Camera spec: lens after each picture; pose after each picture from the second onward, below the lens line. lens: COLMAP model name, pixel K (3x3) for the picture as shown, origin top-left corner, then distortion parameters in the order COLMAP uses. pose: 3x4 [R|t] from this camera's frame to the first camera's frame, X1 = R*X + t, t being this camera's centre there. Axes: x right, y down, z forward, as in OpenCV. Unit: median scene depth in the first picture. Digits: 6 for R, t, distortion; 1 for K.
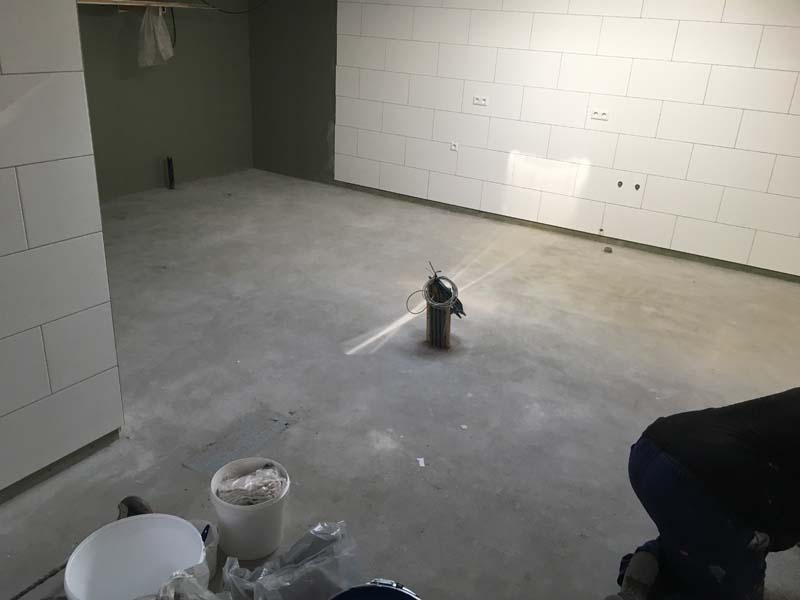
lens RADIAL K [[683.9, 0, 396.7], [0, 683.9, 298.6], [0, 0, 1]] dist [0.098357, -0.129658]
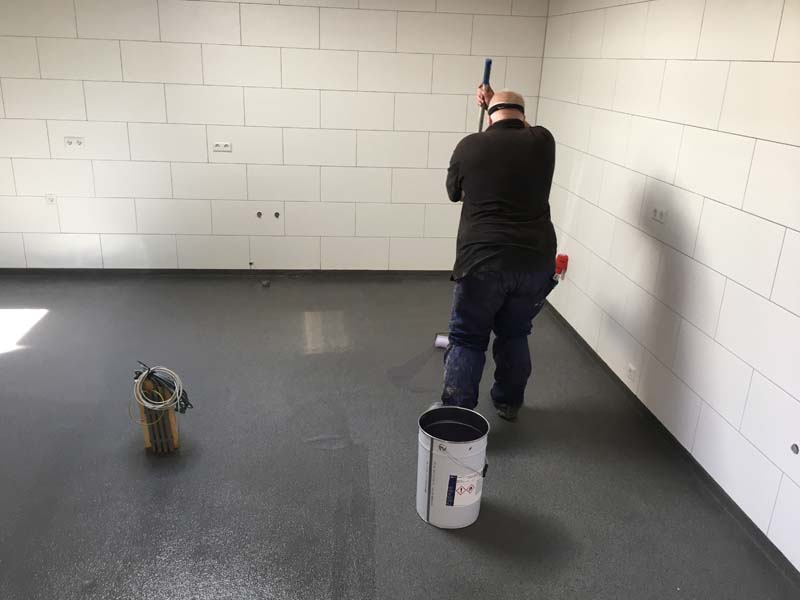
lens RADIAL K [[683.9, 0, 396.7], [0, 683.9, 298.6], [0, 0, 1]] dist [0.098357, -0.129658]
pose [[0.788971, -0.229720, 0.569872, -0.101663], [0.245143, 0.968151, 0.050876, -0.053677], [-0.563409, 0.099560, 0.820157, 0.112863]]
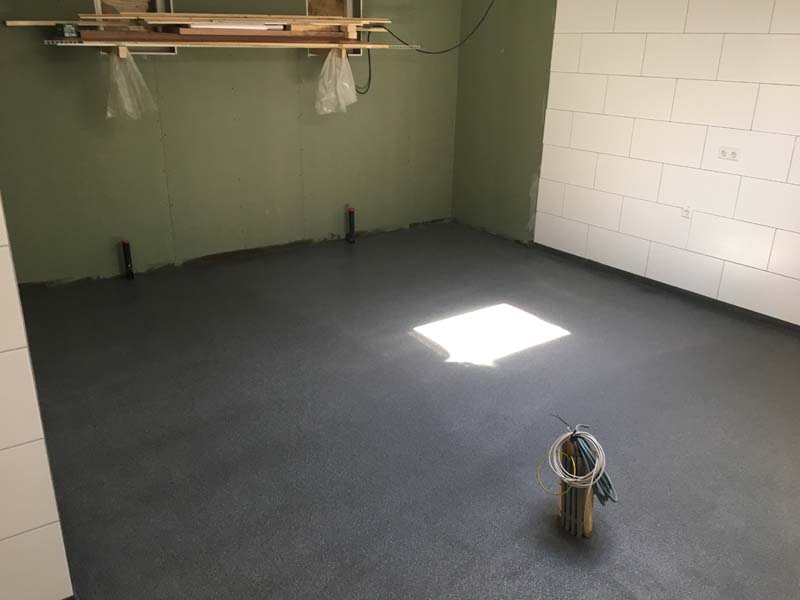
lens RADIAL K [[683.9, 0, 396.7], [0, 683.9, 298.6], [0, 0, 1]] dist [0.098357, -0.129658]
pose [[0.924835, 0.096416, -0.367945, 0.087077], [-0.115064, 0.992934, -0.029028, -0.077979], [0.362547, 0.069183, 0.929394, 0.211998]]
